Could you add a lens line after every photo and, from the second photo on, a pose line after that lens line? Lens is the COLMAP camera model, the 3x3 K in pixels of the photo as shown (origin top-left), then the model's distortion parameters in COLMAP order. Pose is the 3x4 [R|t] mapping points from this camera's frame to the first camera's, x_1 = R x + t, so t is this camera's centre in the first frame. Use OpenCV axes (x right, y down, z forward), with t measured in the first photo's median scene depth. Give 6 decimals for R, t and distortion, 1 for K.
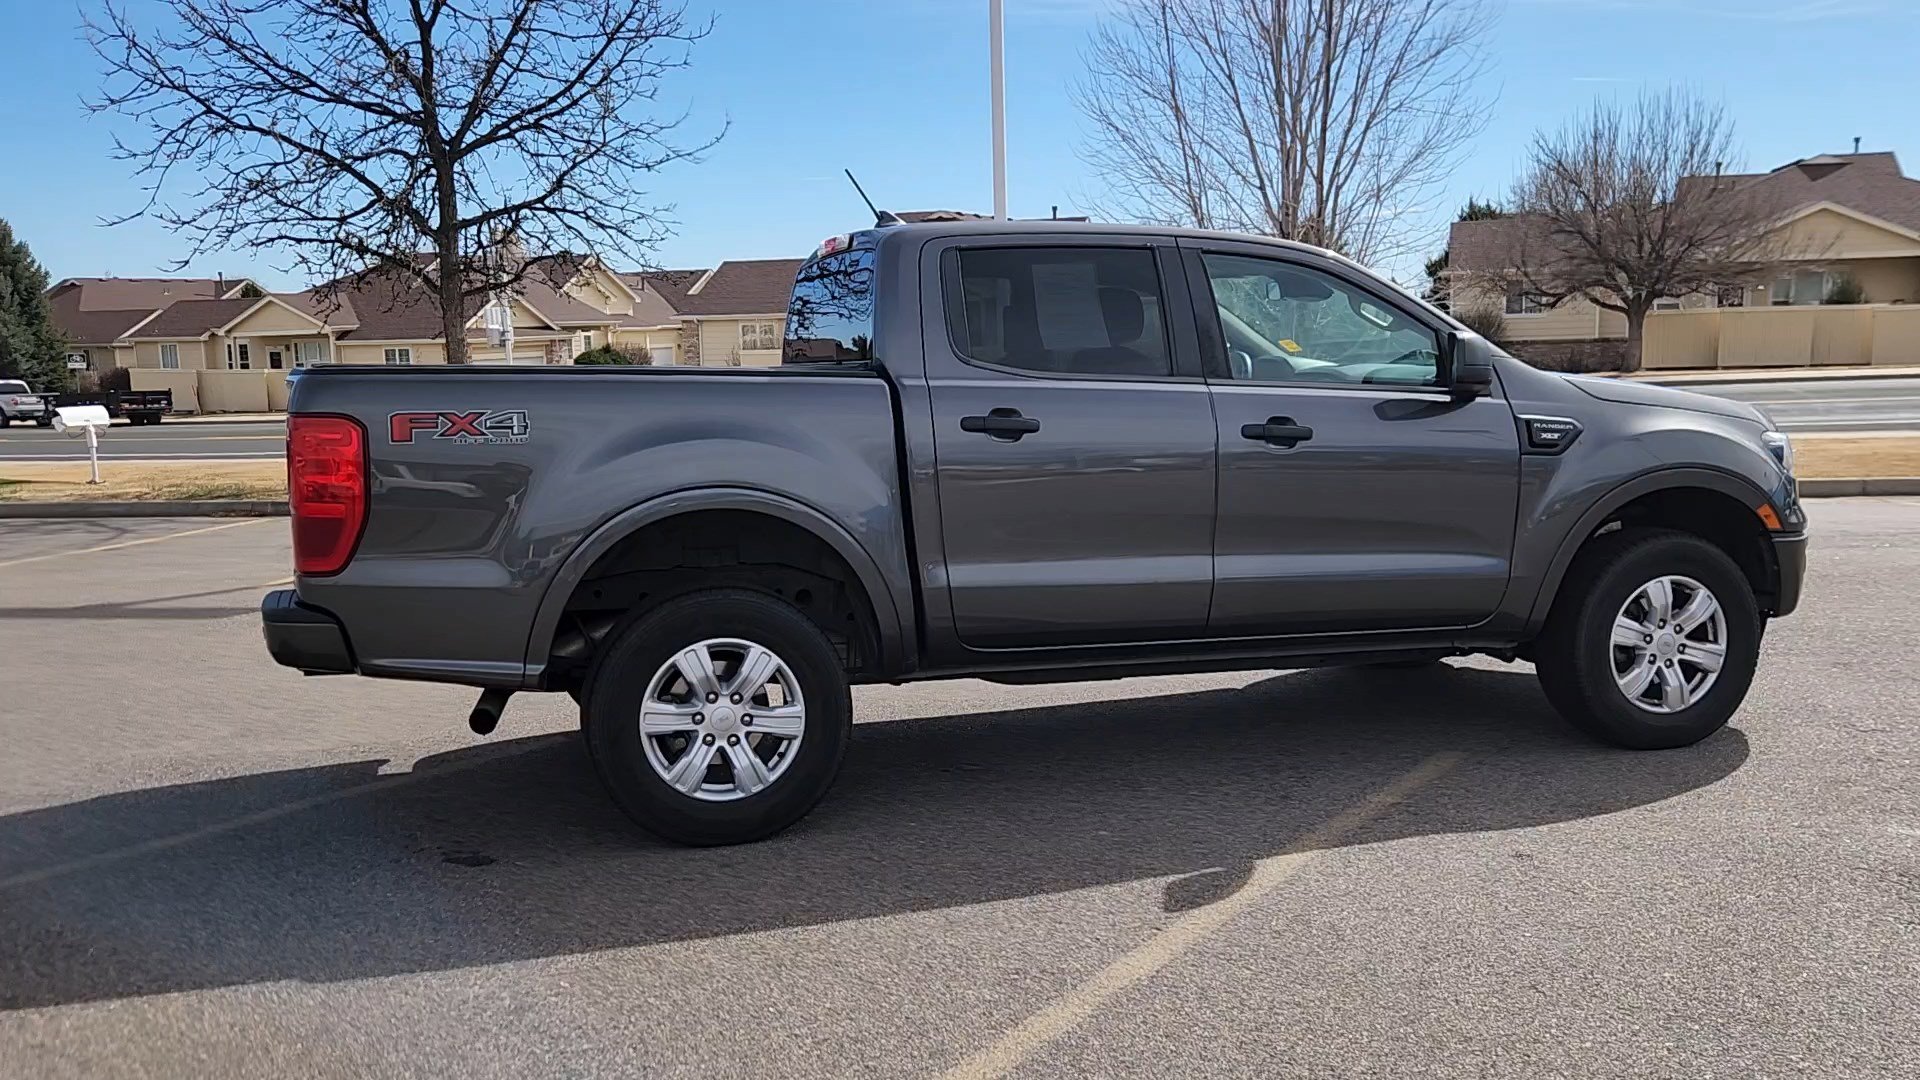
lens RADIAL K [[1627.8, 0, 949.4], [0, 1627.8, 546.1], [0, 0, 1]] dist [0.034380, -0.023005]
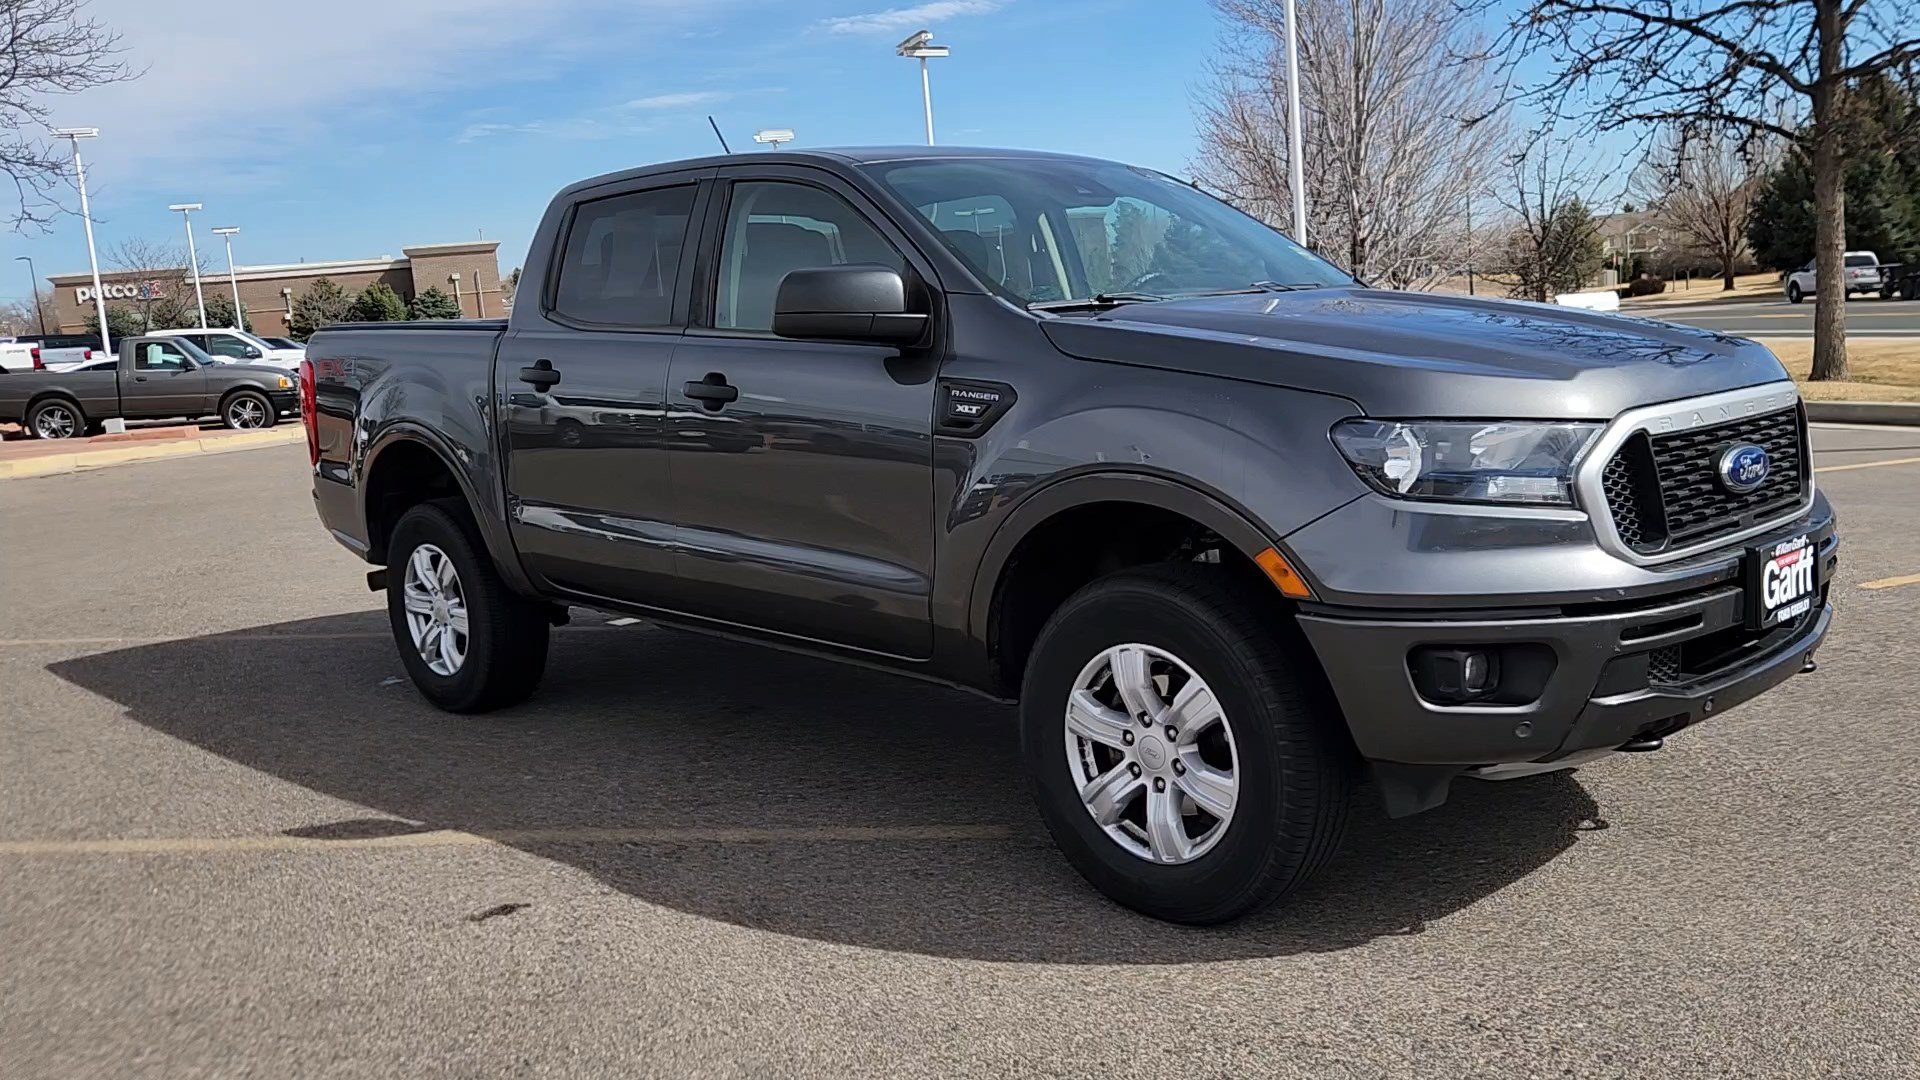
lens RADIAL K [[1627.8, 0, 949.4], [0, 1627.8, 546.1], [0, 0, 1]] dist [0.034380, -0.023005]
pose [[0.452268, 0.122155, -0.883477, 0.939682], [-0.050431, 0.992494, 0.111412, -0.082752], [0.890455, -0.005834, 0.455033, 0.652090]]
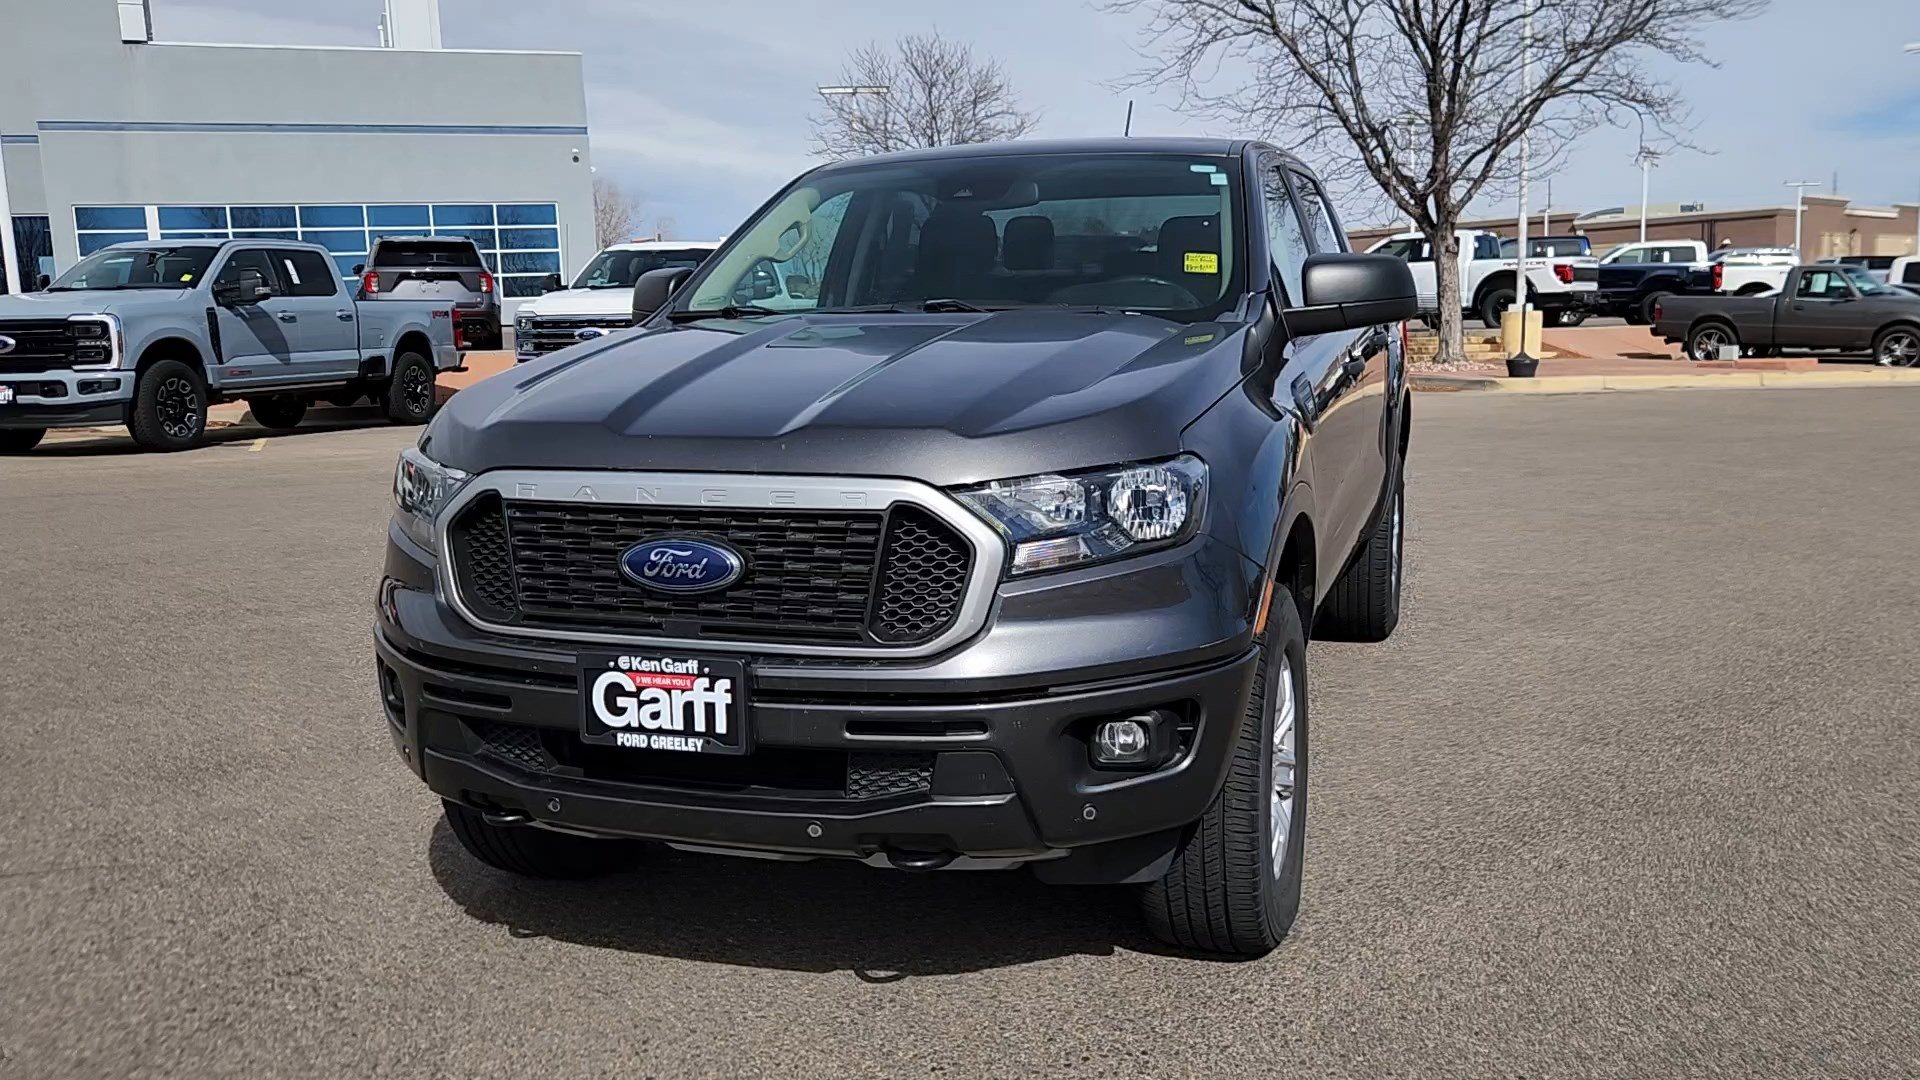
lens RADIAL K [[1628.7, 0, 946.1], [0, 1628.7, 550.8], [0, 0, 1]] dist [0.031429, -0.006461]
pose [[-0.585829, 0.153759, -0.795715, 0.887359], [-0.062117, 0.970430, 0.233253, -0.184821], [0.808050, 0.186074, -0.558955, 1.528423]]
